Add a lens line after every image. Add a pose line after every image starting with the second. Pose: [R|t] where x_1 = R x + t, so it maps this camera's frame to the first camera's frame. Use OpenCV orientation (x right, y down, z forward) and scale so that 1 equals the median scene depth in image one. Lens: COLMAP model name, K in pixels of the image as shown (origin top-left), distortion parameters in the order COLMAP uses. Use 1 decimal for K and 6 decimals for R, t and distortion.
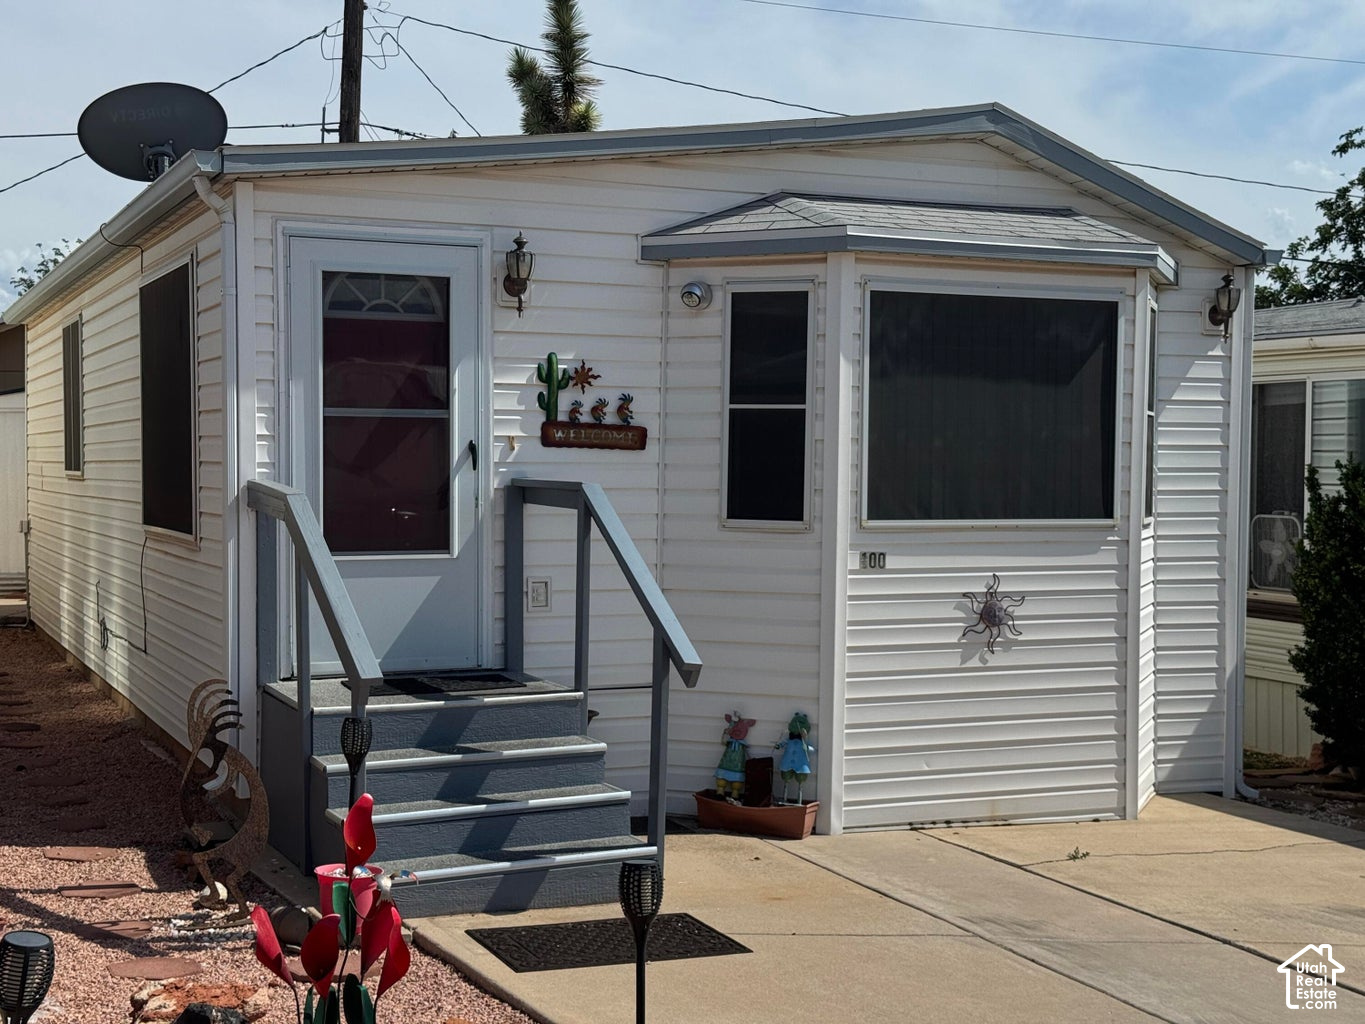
lens RADIAL K [[1903.6, 0, 682.2], [0, 1903.6, 513.0], [0, 0, 1]] dist [0.156795, 0.000000]
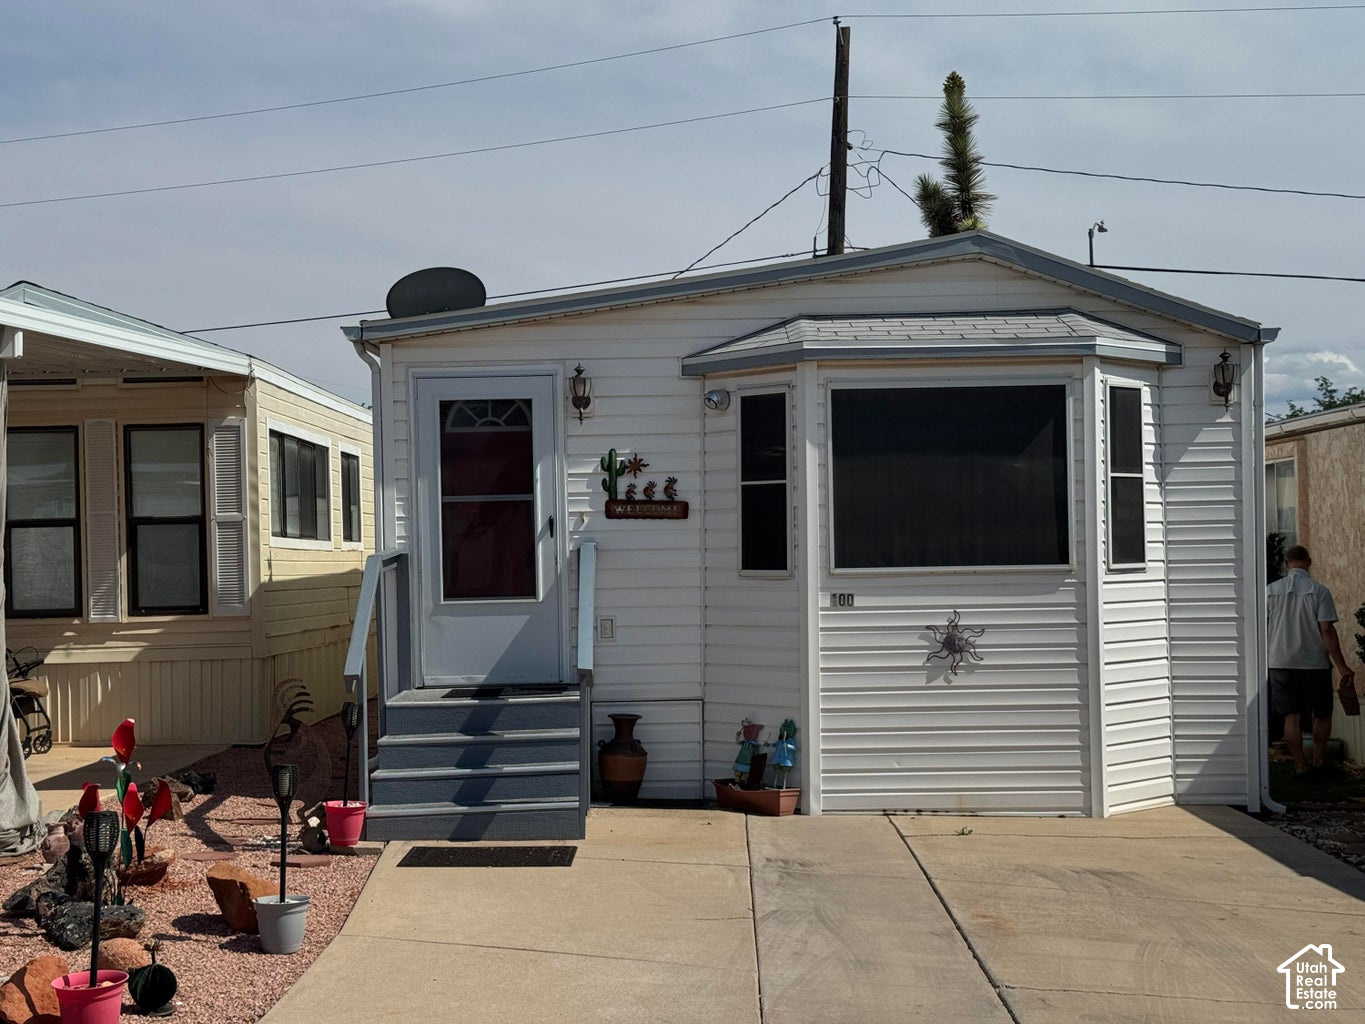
lens RADIAL K [[1903.6, 0, 682.8], [0, 1903.6, 514.6], [0, 0, 1]] dist [0.156795, 0.000000]
pose [[0.913356, -0.032491, -0.405864, 0.516062], [0.014677, 0.998790, -0.046928, 0.025887], [0.406898, 0.036906, 0.912728, -0.204873]]
